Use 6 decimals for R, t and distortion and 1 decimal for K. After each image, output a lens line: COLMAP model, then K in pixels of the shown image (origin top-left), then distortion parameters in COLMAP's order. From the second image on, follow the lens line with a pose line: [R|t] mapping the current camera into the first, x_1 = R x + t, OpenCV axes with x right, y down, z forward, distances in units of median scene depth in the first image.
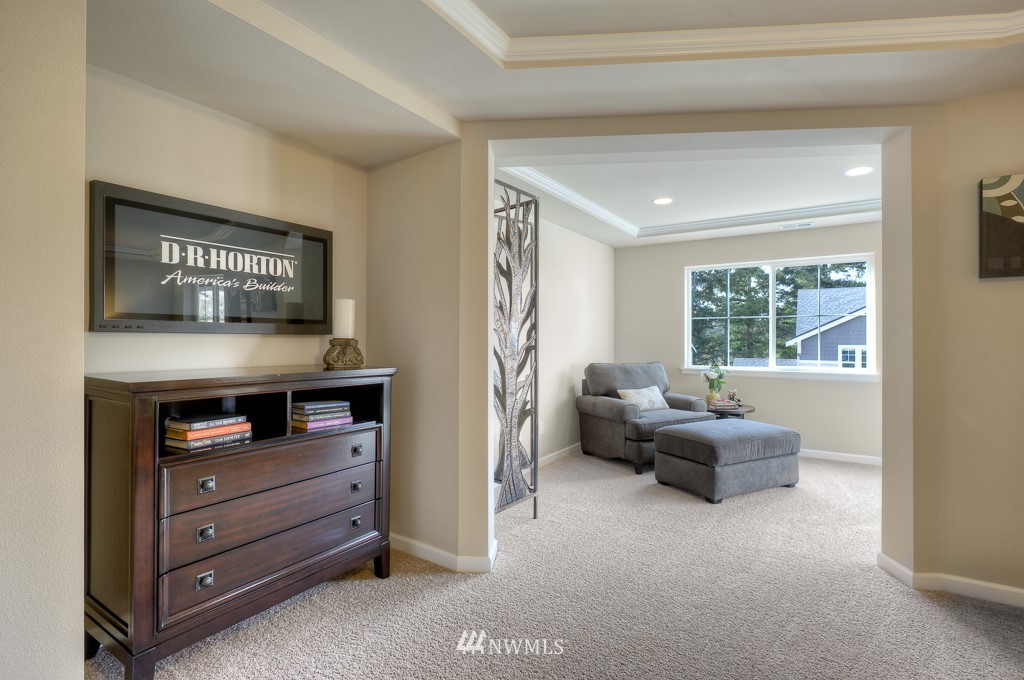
lens RADIAL K [[490.5, 0, 512.0], [0, 490.5, 338.2], [0, 0, 1]] dist [-0.001964, 0.000109]
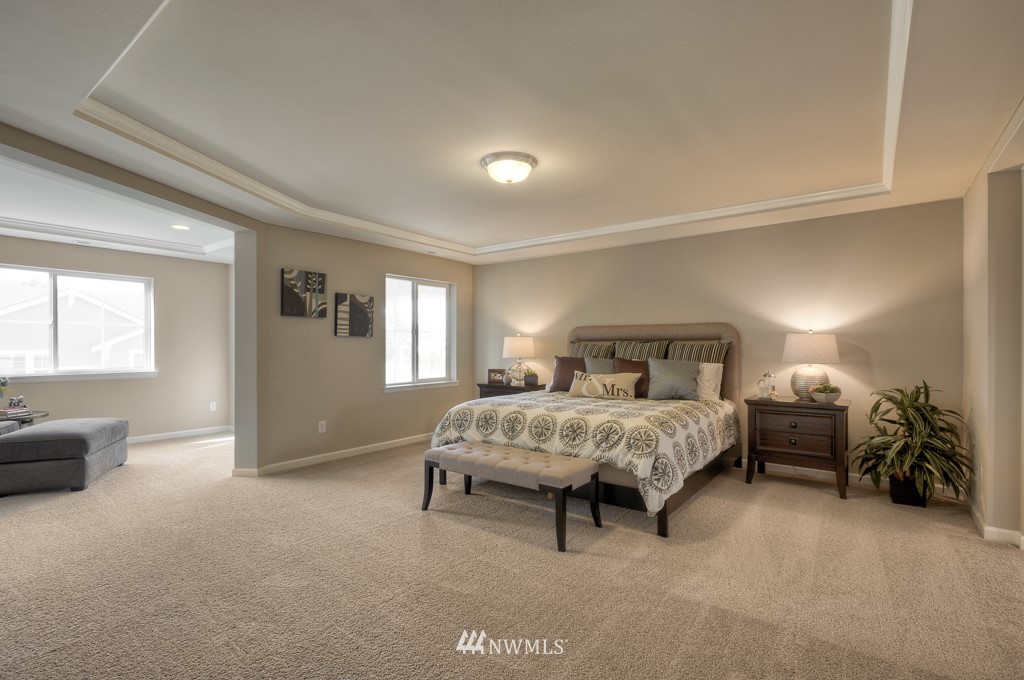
lens RADIAL K [[490.5, 0, 513.0], [0, 490.5, 347.5], [0, 0, 1]] dist [-0.001964, 0.000109]
pose [[0.075885, -0.002807, 0.997113, -0.826594], [-0.002460, 0.999992, 0.003003, 0.001979], [-0.997114, -0.002681, 0.075878, -0.101984]]
